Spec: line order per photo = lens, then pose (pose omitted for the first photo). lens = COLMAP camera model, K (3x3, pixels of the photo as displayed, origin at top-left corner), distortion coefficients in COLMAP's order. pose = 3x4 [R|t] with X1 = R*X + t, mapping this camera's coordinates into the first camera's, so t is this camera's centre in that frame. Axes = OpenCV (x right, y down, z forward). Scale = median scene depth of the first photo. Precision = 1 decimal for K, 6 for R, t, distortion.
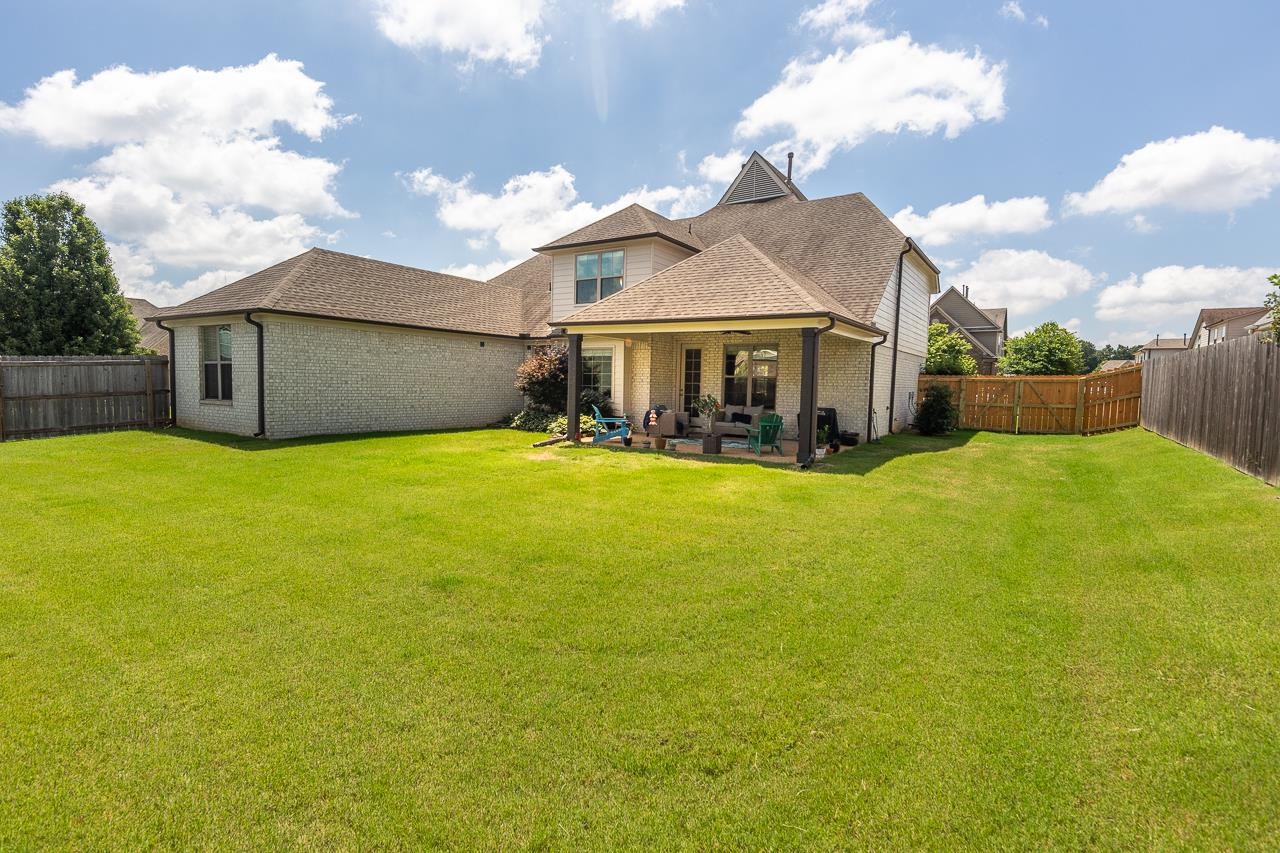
lens RADIAL K [[606.4, 0, 635.9], [0, 606.4, 422.3], [0, 0, 1]] dist [0.059280, -0.024978]
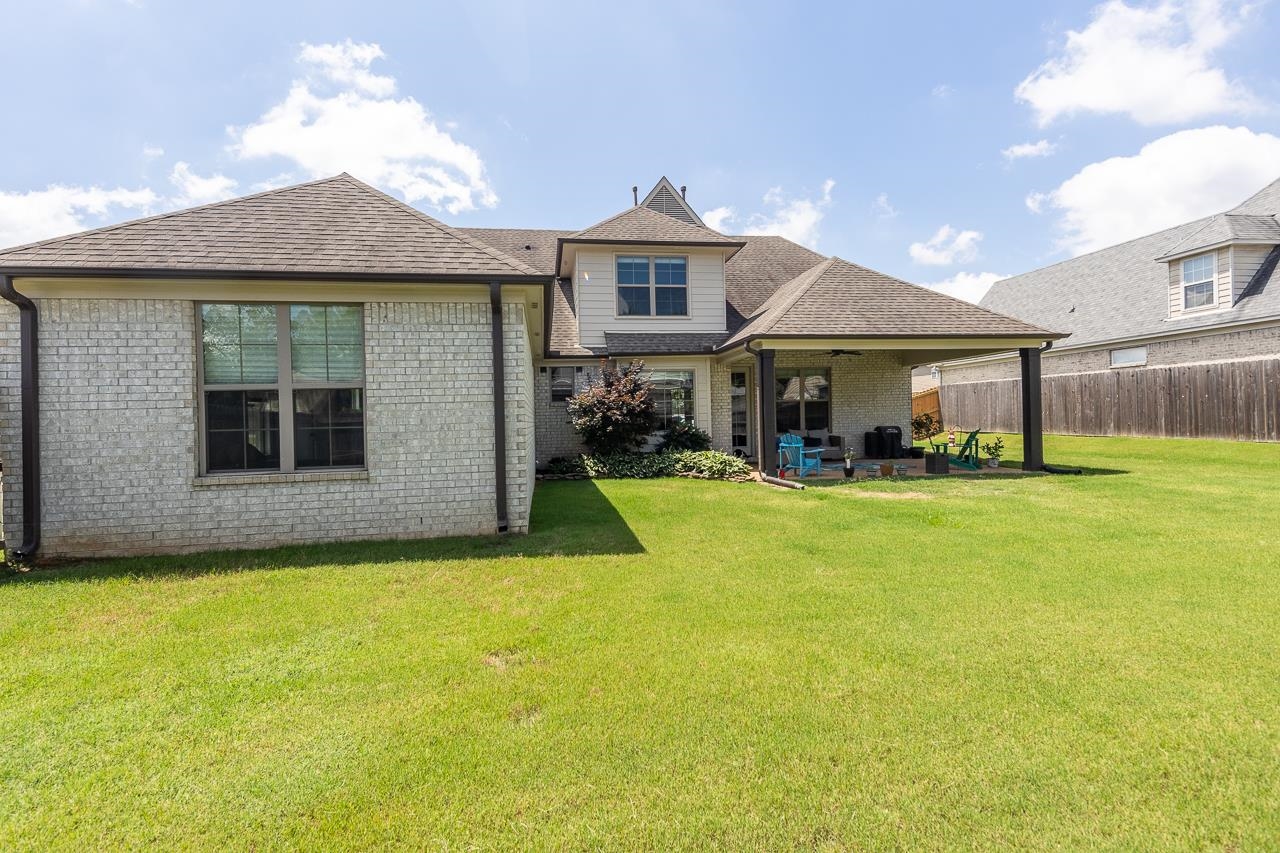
lens RADIAL K [[606.4, 0, 635.9], [0, 606.4, 422.3], [0, 0, 1]] dist [0.059280, -0.024978]
pose [[0.743263, -0.042499, 0.667648, -0.648283], [0.084518, 0.995949, -0.030694, -0.030315], [-0.663639, 0.079242, 0.743844, 0.423382]]
